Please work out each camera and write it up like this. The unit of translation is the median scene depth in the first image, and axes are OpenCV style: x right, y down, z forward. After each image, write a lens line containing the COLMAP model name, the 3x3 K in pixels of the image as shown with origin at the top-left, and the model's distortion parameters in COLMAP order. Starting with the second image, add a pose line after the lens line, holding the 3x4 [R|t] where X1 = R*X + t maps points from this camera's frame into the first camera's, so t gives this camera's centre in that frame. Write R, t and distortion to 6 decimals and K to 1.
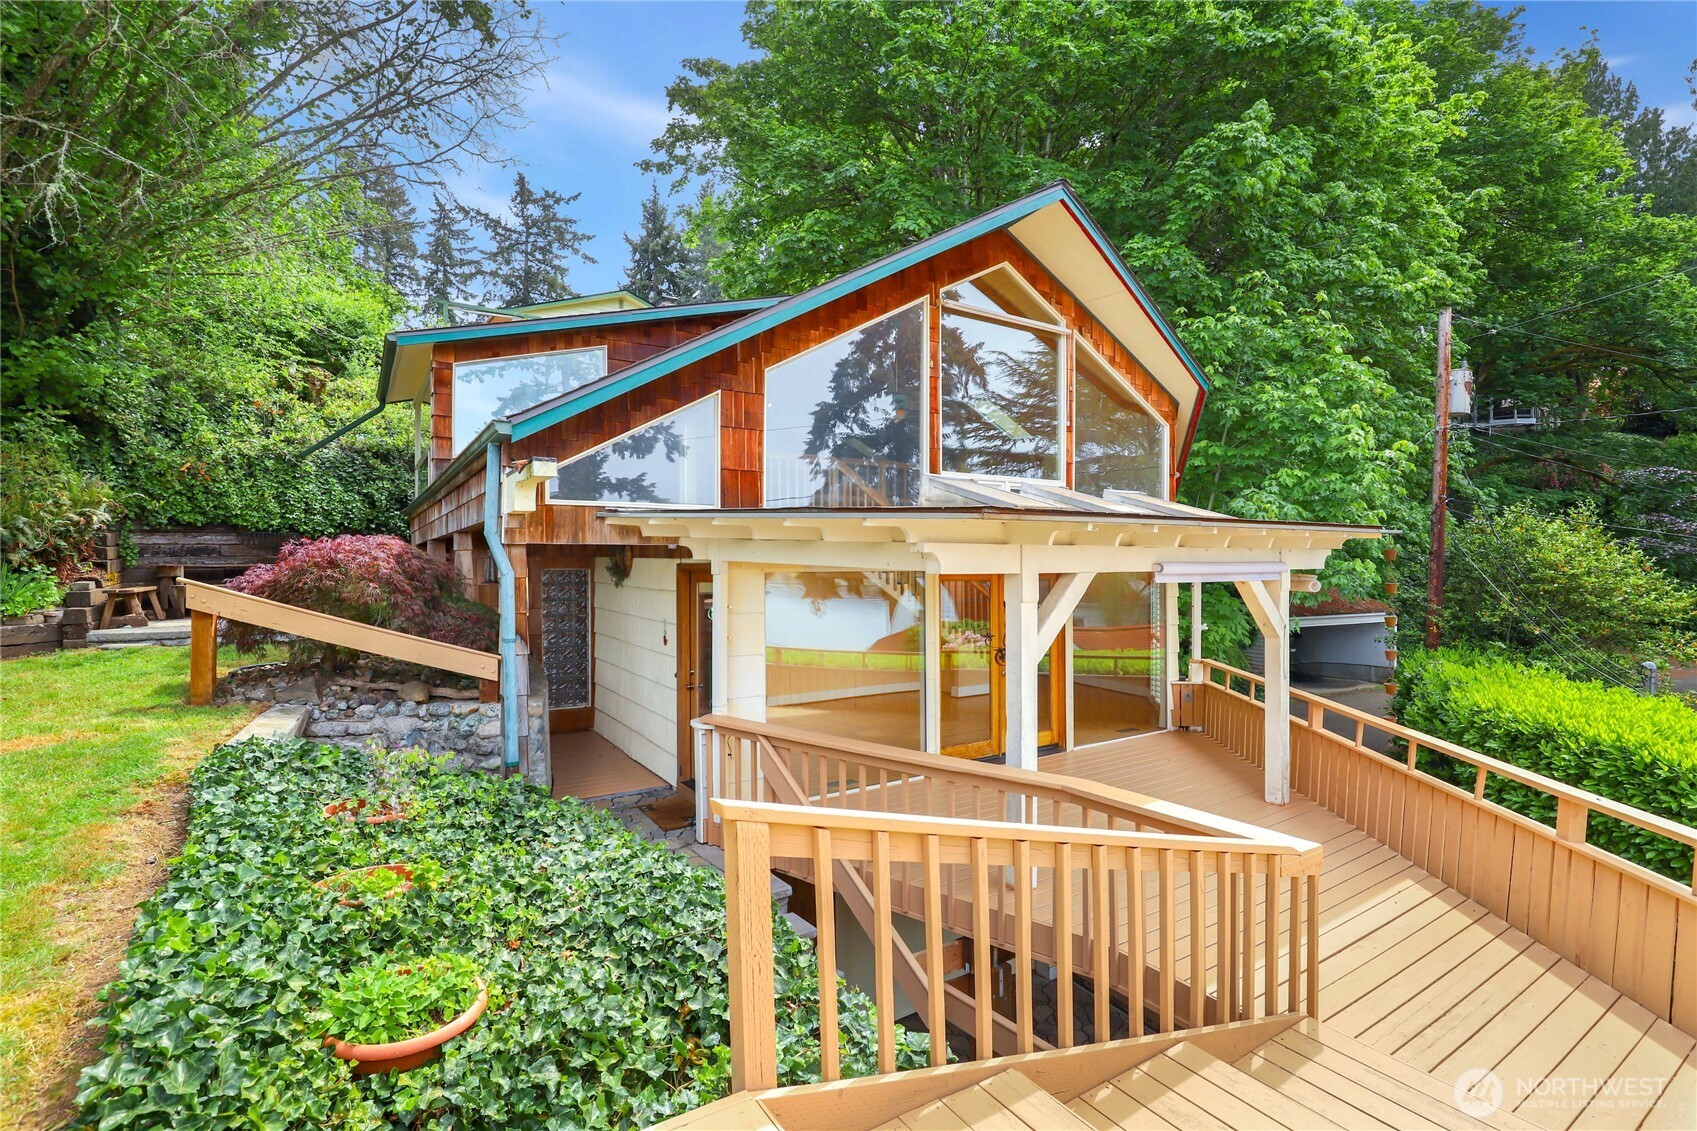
lens RADIAL K [[789.4, 0, 847.2], [0, 789.4, 567.8], [0, 0, 1]] dist [-0.038028, 0.007980]
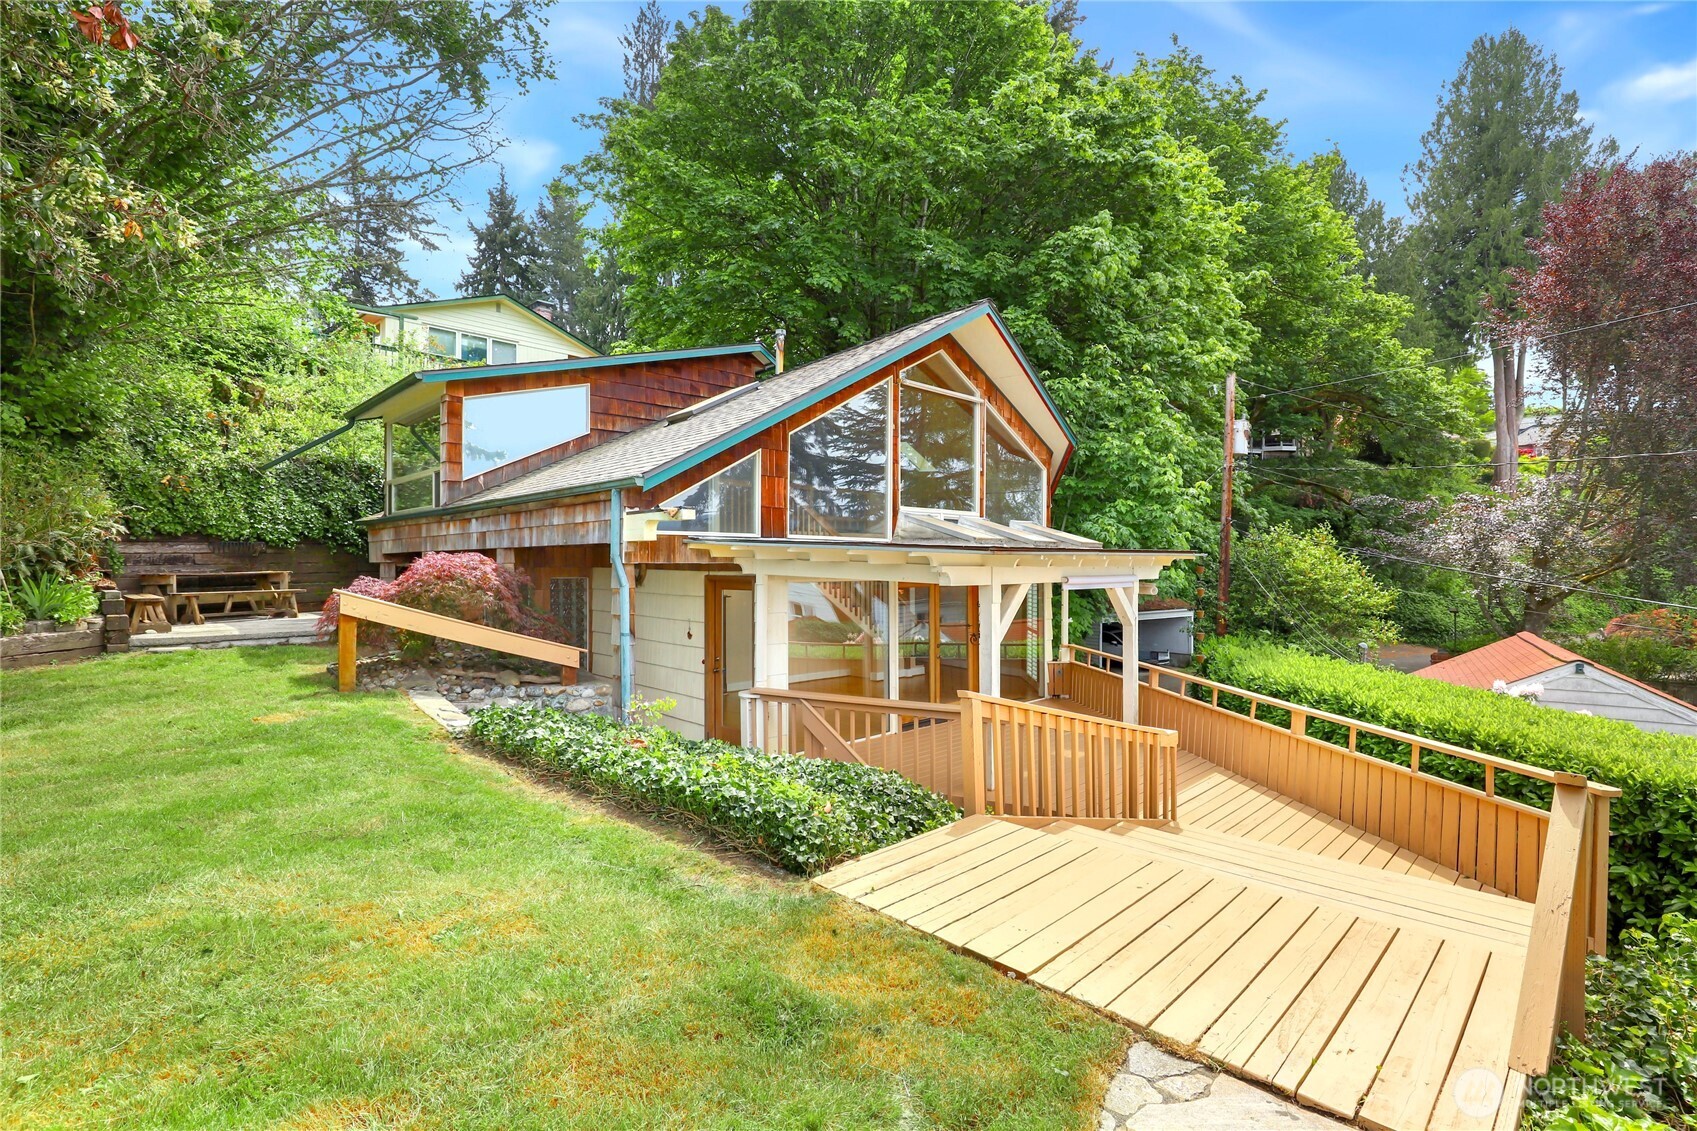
lens RADIAL K [[789.4, 0, 851.6], [0, 789.4, 567.8], [0, 0, 1]] dist [-0.038028, 0.007980]
pose [[0.977934, 0.001481, 0.208911, -0.139859], [-0.001258, 0.999998, -0.001201, -0.009031], [-0.208912, 0.000911, 0.977934, -0.173119]]
